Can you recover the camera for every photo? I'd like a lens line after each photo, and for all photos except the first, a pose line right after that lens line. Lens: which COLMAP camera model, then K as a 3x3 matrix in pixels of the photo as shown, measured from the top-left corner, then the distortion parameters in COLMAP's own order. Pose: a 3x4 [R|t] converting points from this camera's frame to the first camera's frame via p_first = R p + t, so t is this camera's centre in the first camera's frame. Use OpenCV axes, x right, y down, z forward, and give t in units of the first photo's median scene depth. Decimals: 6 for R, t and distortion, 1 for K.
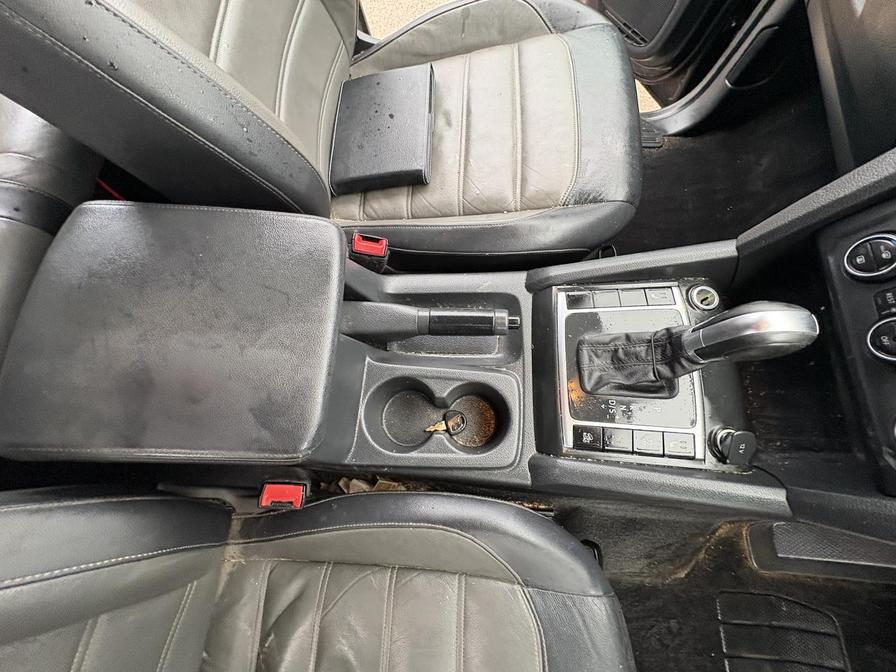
lens RADIAL K [[357.4, 0, 450.2], [0, 357.4, 339.1], [0, 0, 1]] dist [-0.000609, -0.000147]
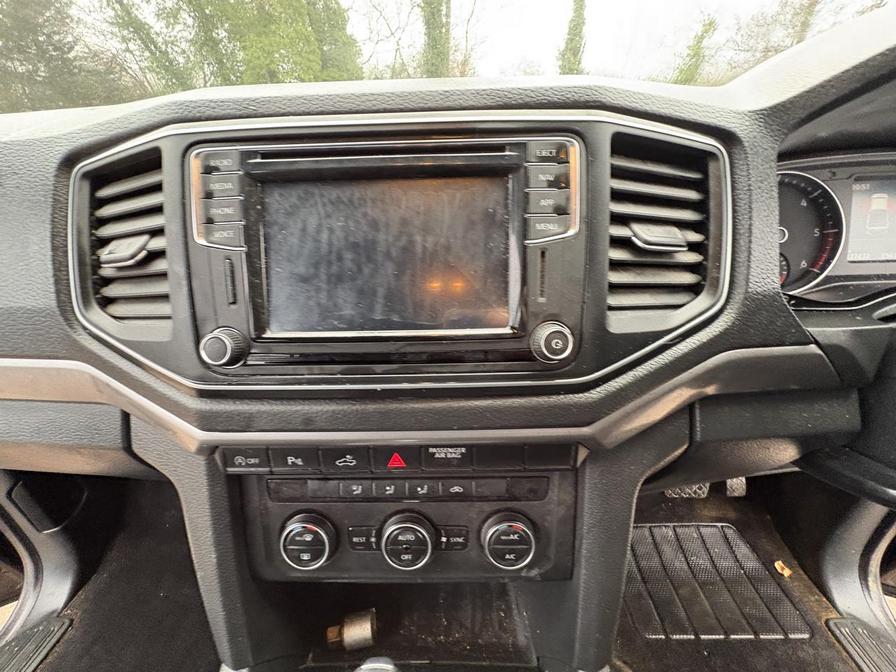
lens RADIAL K [[357.4, 0, 448.5], [0, 357.4, 335.6], [0, 0, 1]] dist [-0.000609, -0.000147]
pose [[-0.027131, -0.442874, 0.896173, 0.462808], [0.968181, 0.211468, 0.133815, -0.089555], [-0.248775, 0.871289, 0.423045, 0.083815]]
